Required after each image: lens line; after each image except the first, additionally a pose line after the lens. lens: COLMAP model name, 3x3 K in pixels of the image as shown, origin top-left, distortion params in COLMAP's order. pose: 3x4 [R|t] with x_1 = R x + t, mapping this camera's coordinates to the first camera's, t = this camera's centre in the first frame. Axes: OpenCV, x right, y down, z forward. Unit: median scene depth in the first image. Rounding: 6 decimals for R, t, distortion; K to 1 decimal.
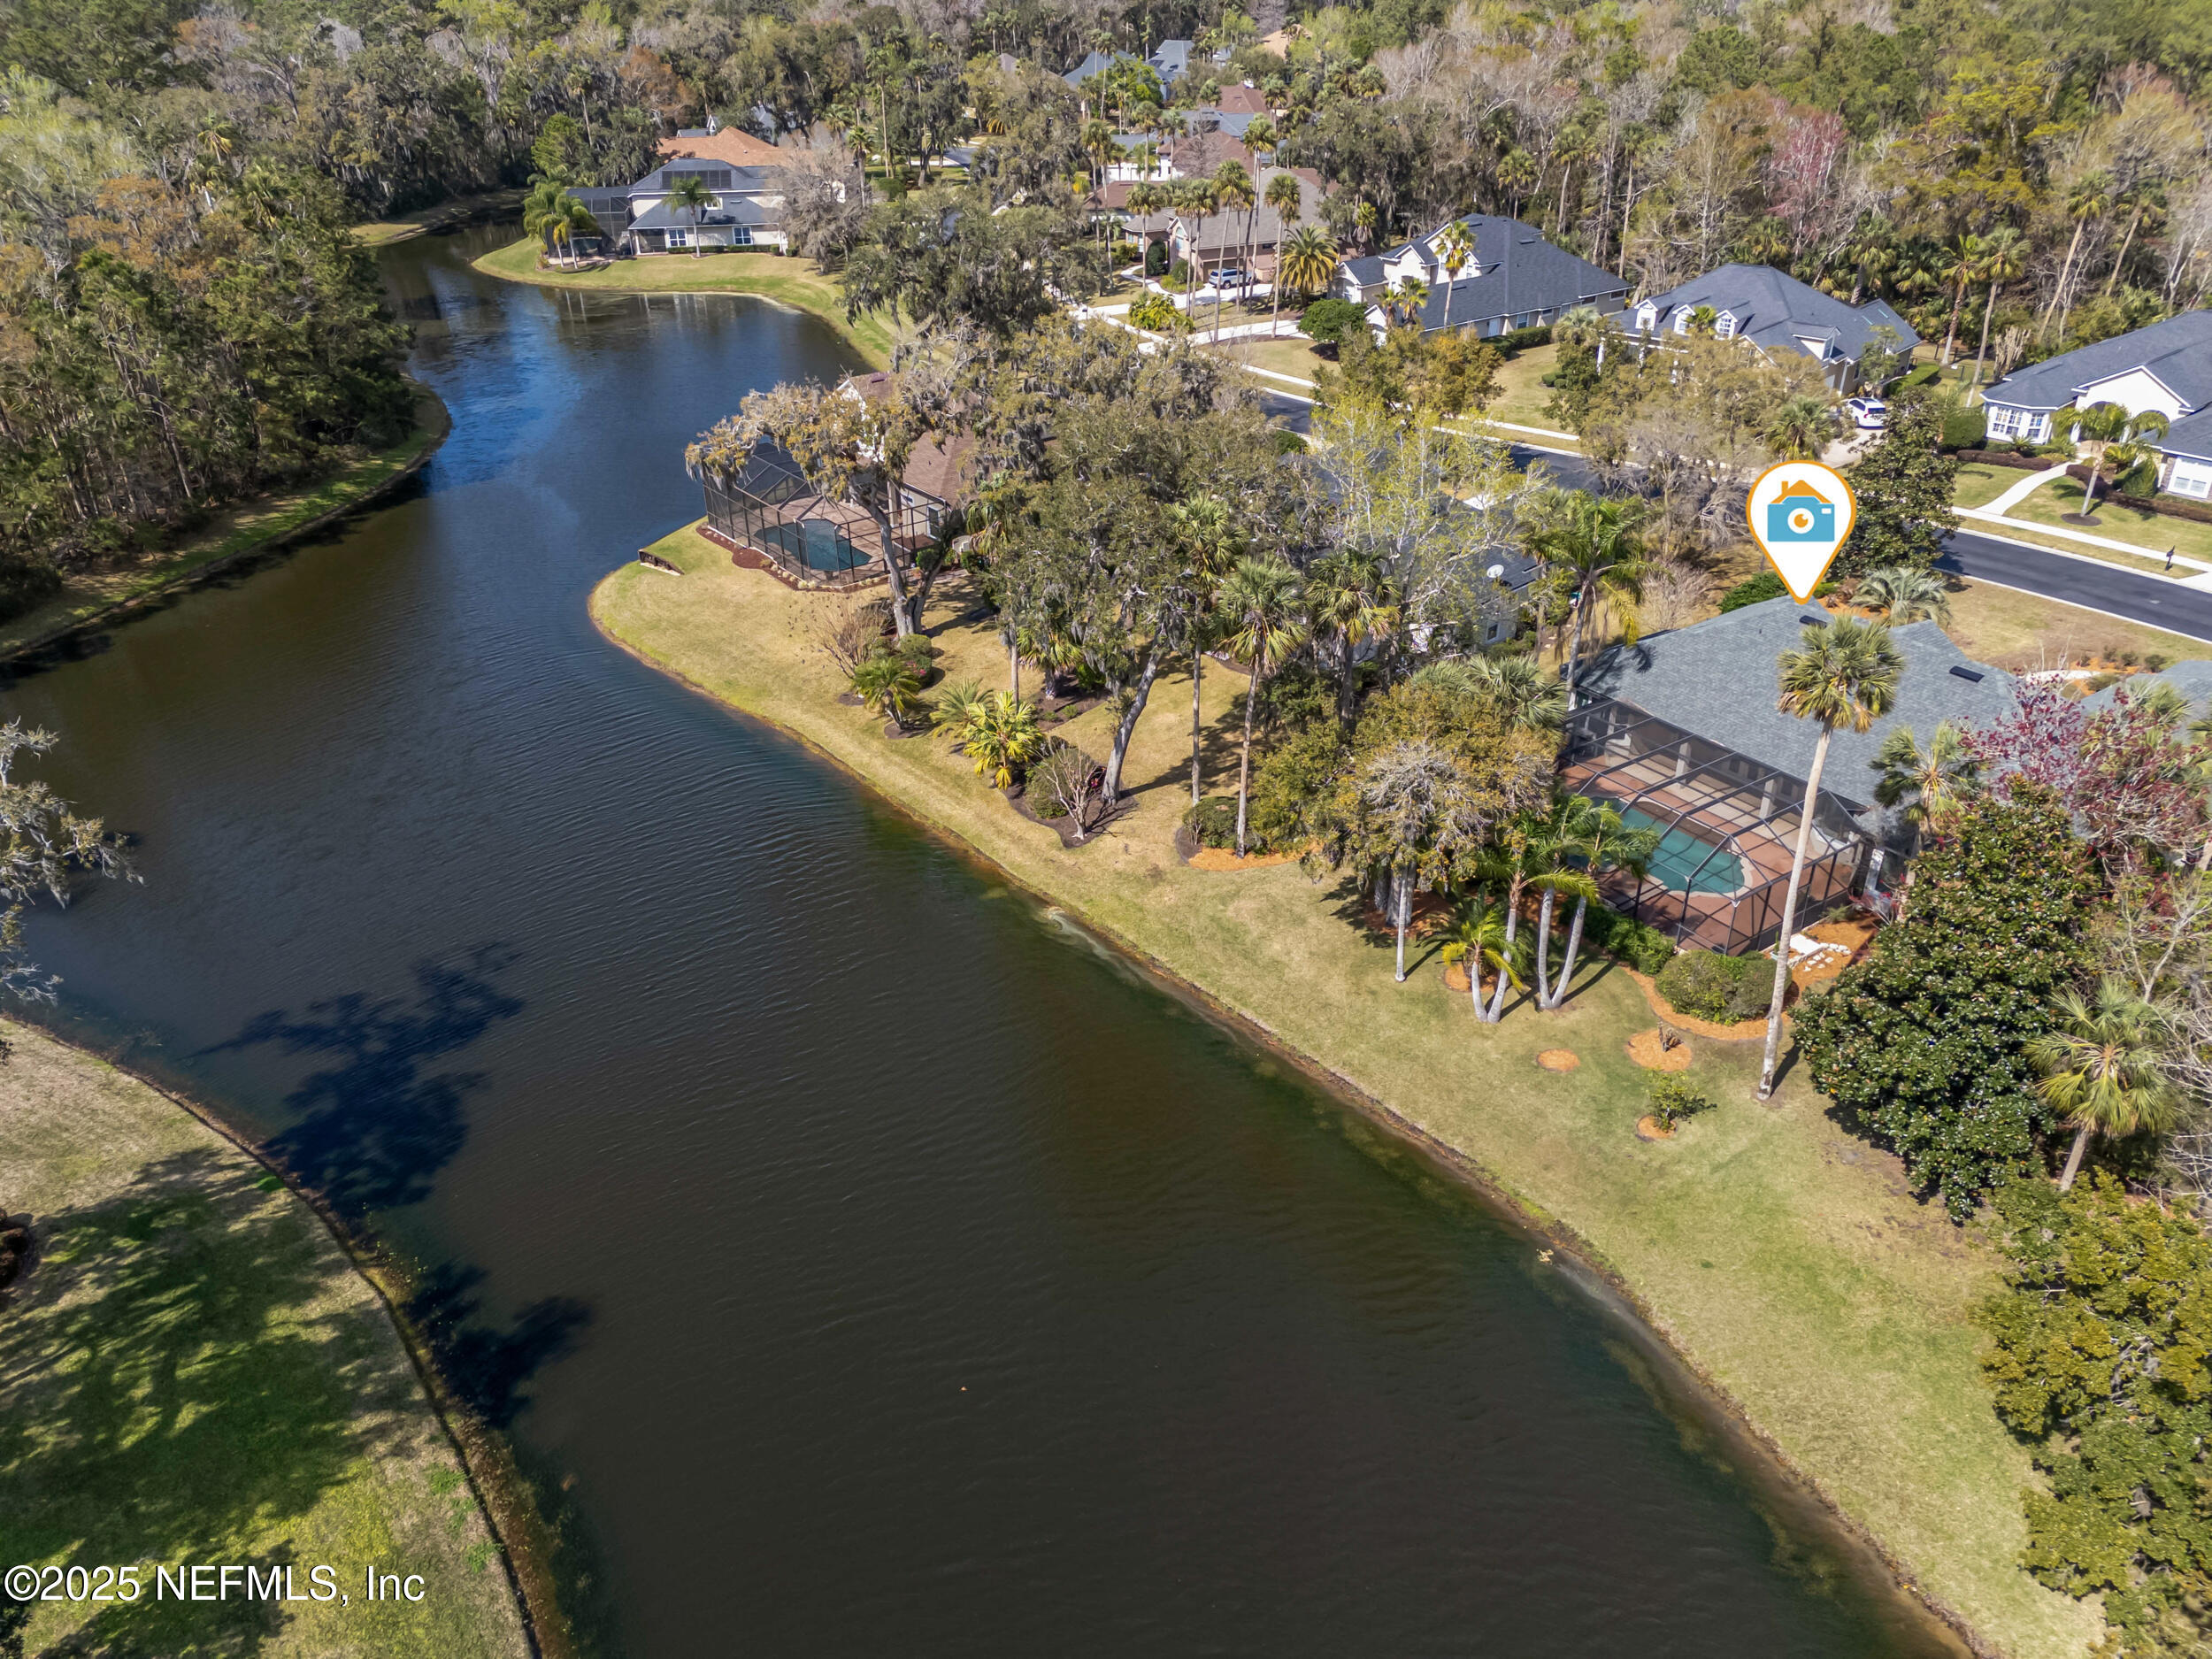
lens RADIAL K [[1591.9, 0, 1101.3], [0, 1591.9, 833.2], [0, 0, 1]] dist [0.029763, -0.006577]
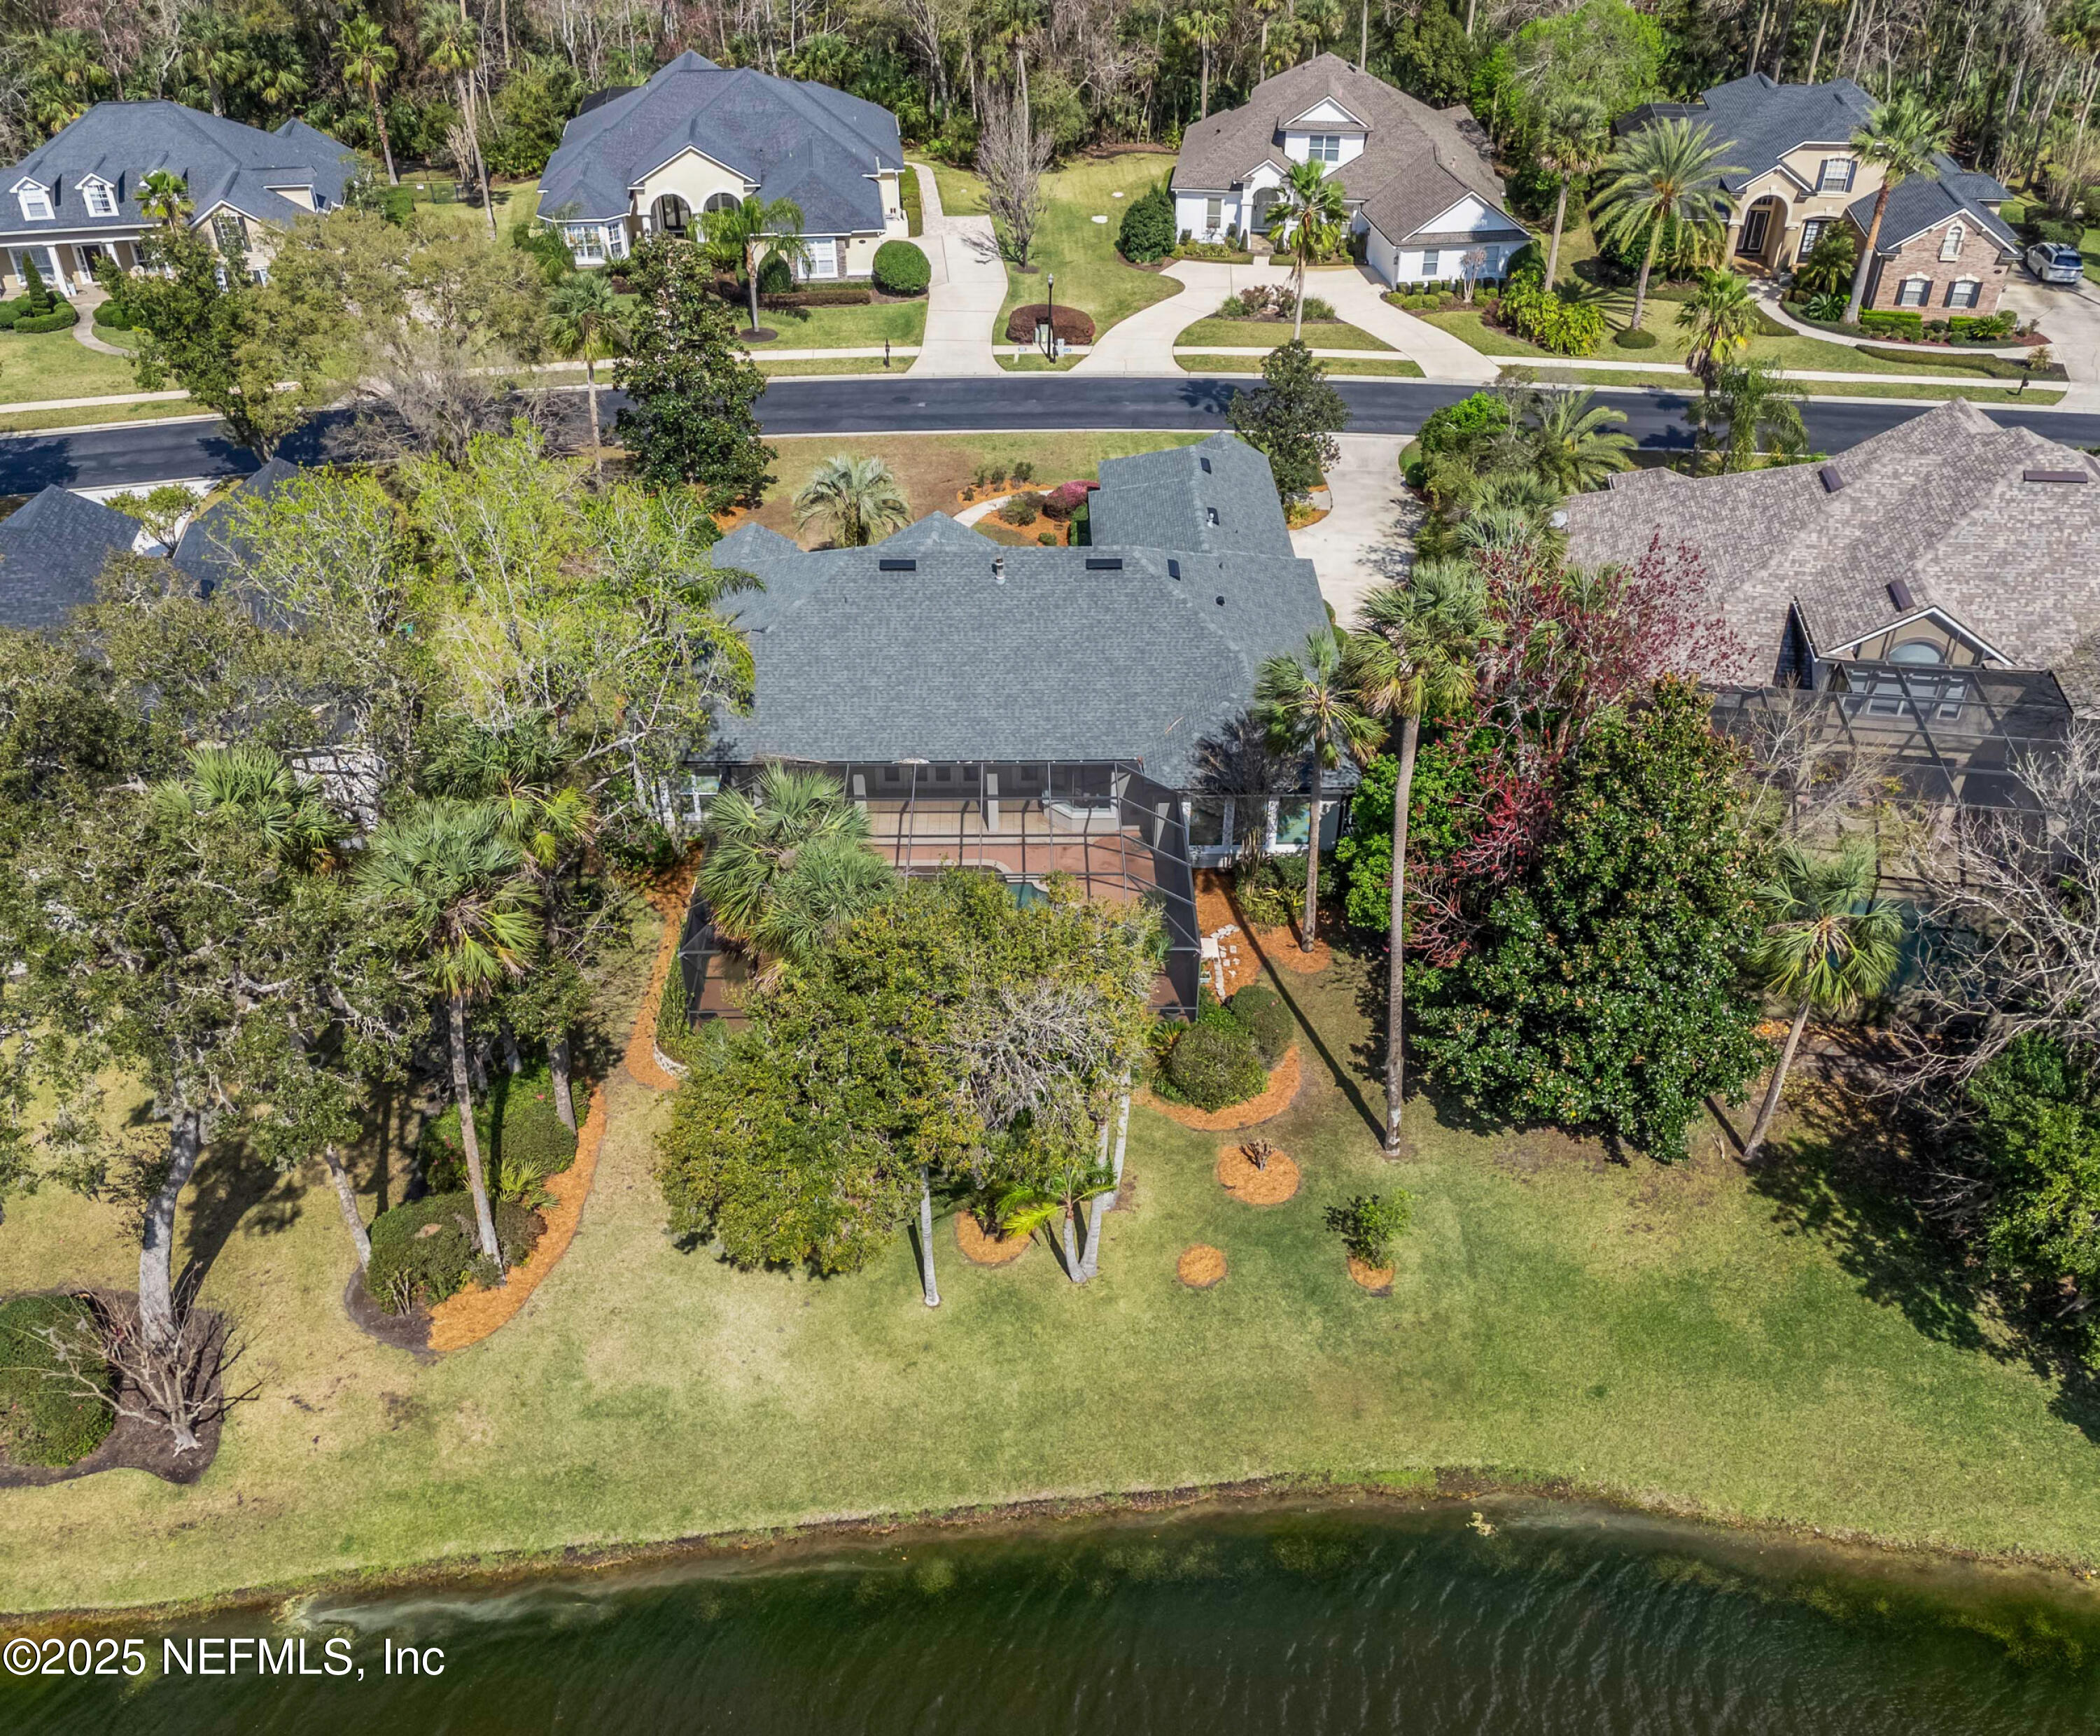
lens RADIAL K [[1866.0, 0, 1037.0], [0, 1866.0, 872.0], [0, 0, 1]] dist [0.071099, -0.052061]
pose [[0.555915, -0.460009, 0.692351, -0.251798], [0.409878, 0.876314, 0.253129, -0.255381], [-0.723158, 0.143061, 0.675704, 0.478269]]
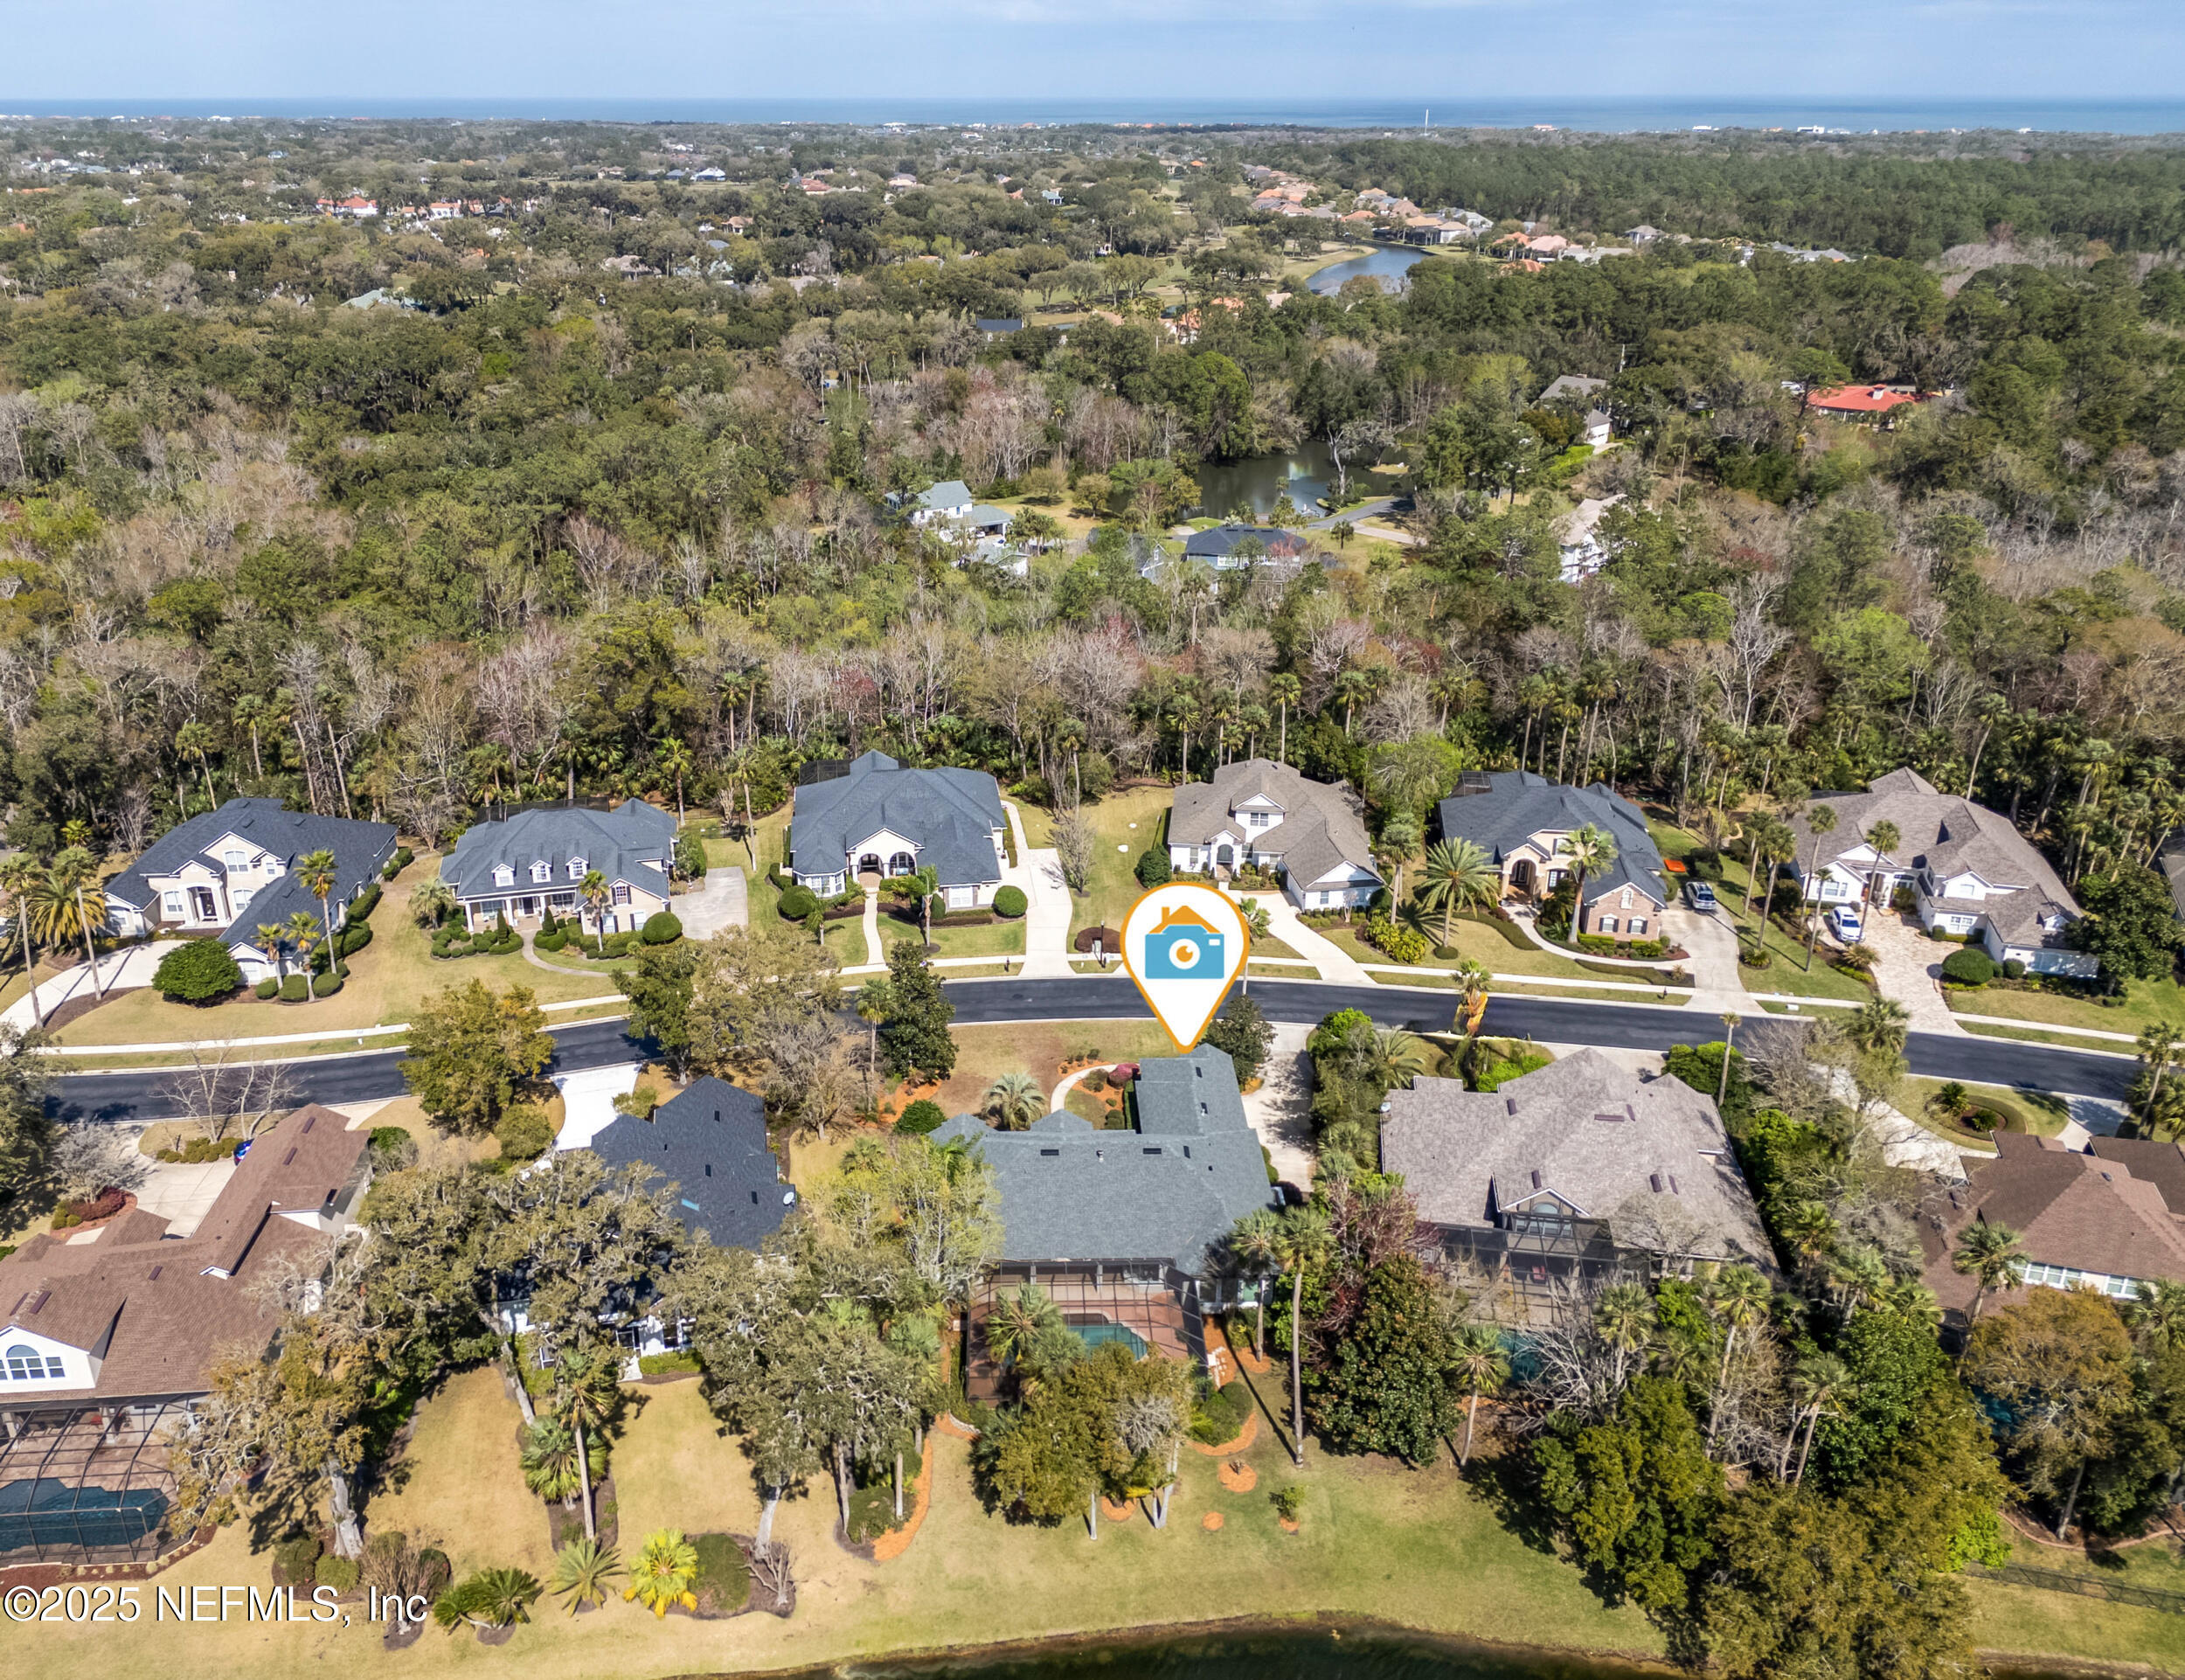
lens RADIAL K [[1703.9, 0, 1055.3], [0, 1703.9, 828.8], [0, 0, 1]] dist [0.090580, -0.059870]
pose [[0.542616, -0.308810, 0.781156, -0.931841], [0.407704, 0.909904, 0.076503, -0.683073], [-0.734401, 0.276969, 0.619632, -0.127951]]
